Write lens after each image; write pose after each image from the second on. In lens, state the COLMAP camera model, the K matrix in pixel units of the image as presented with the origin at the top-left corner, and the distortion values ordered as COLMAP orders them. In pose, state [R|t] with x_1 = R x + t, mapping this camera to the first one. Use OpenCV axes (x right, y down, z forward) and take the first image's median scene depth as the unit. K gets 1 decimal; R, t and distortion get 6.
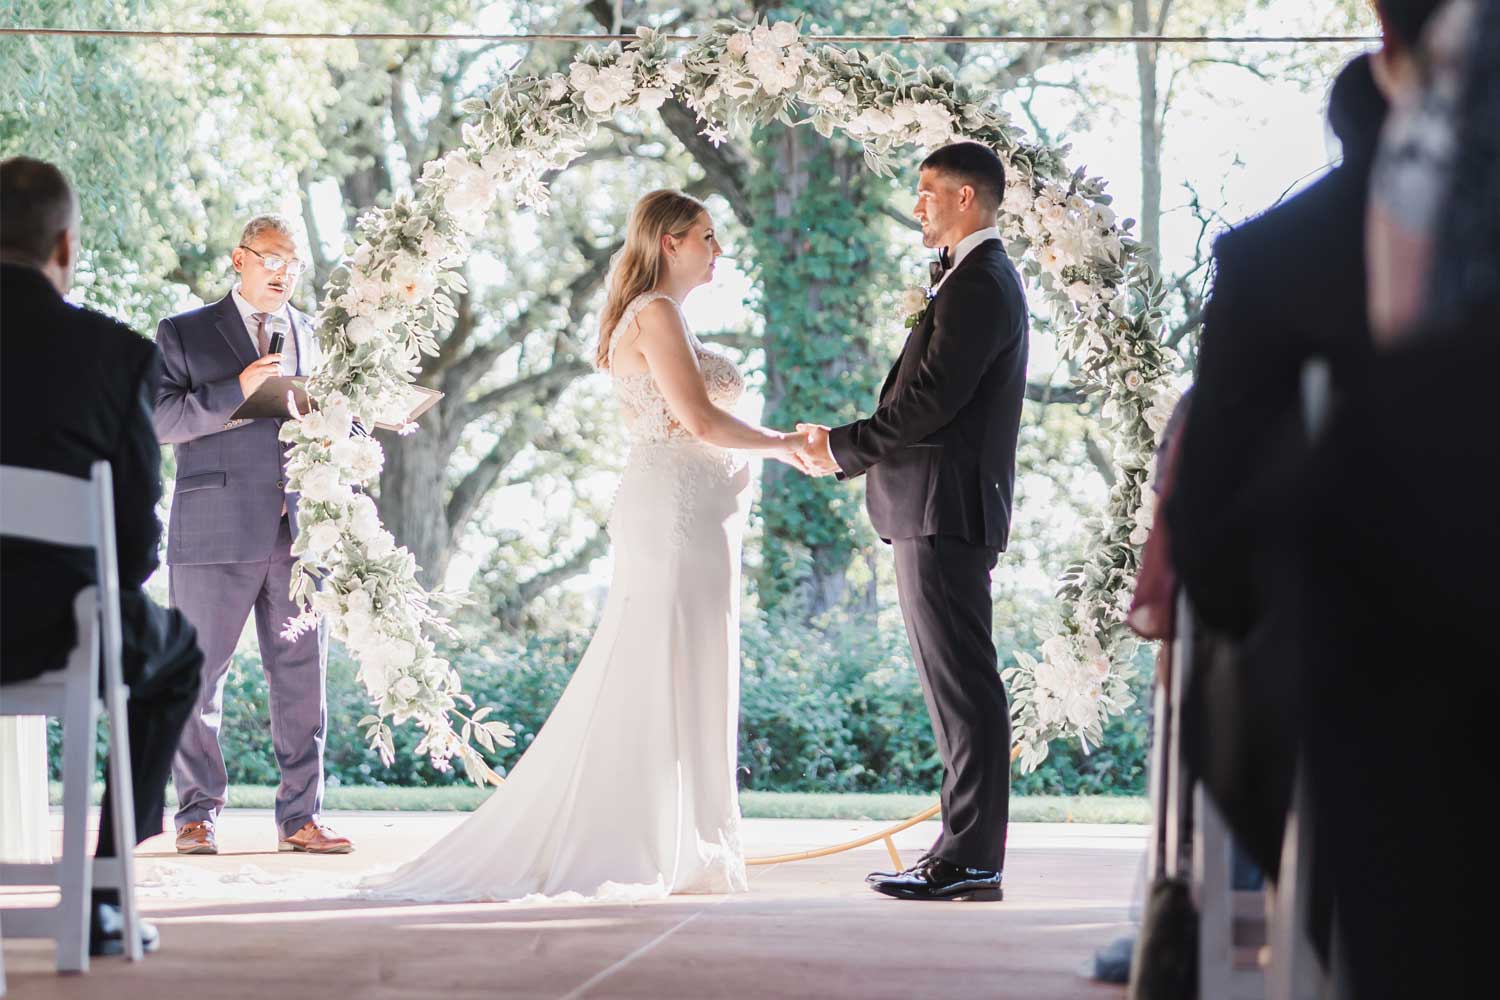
lens RADIAL K [[3017.8, 0, 749.5], [0, 3017.8, 392.4], [0, 0, 1]] dist [0.007384, -0.015109]
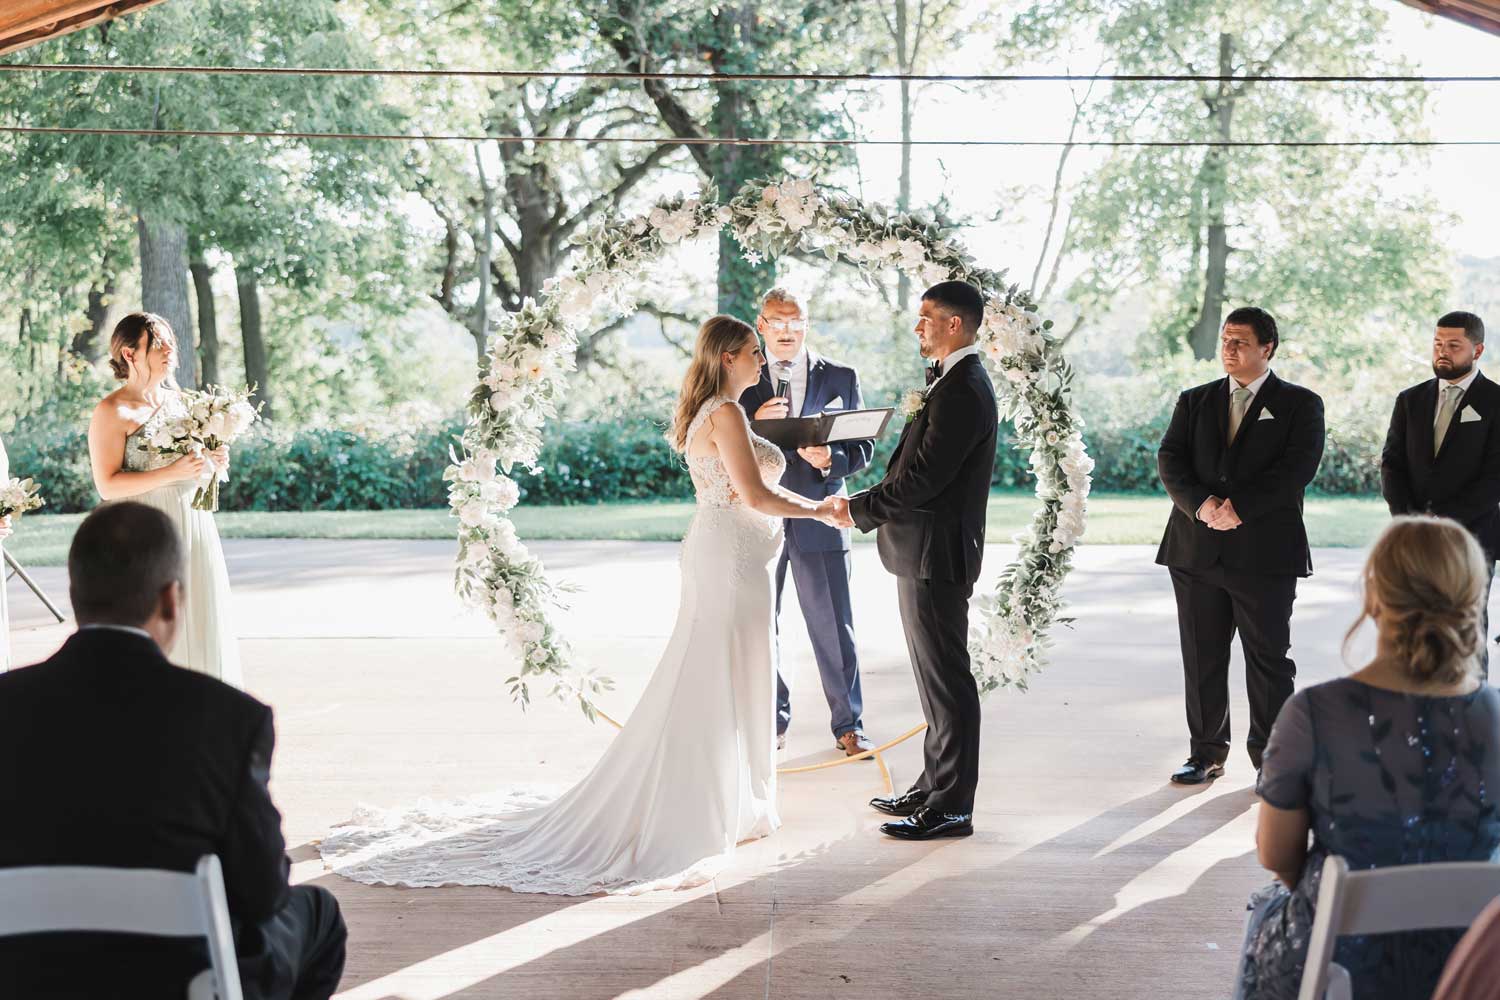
lens RADIAL K [[1397.2, 0, 773.0], [0, 1397.2, 377.5], [0, 0, 1]] dist [0.008984, 0.002242]
pose [[0.998402, -0.007556, 0.056007, -0.039320], [0.001193, 0.993620, 0.112774, -0.104644], [-0.056501, -0.112527, 0.992041, 0.354496]]
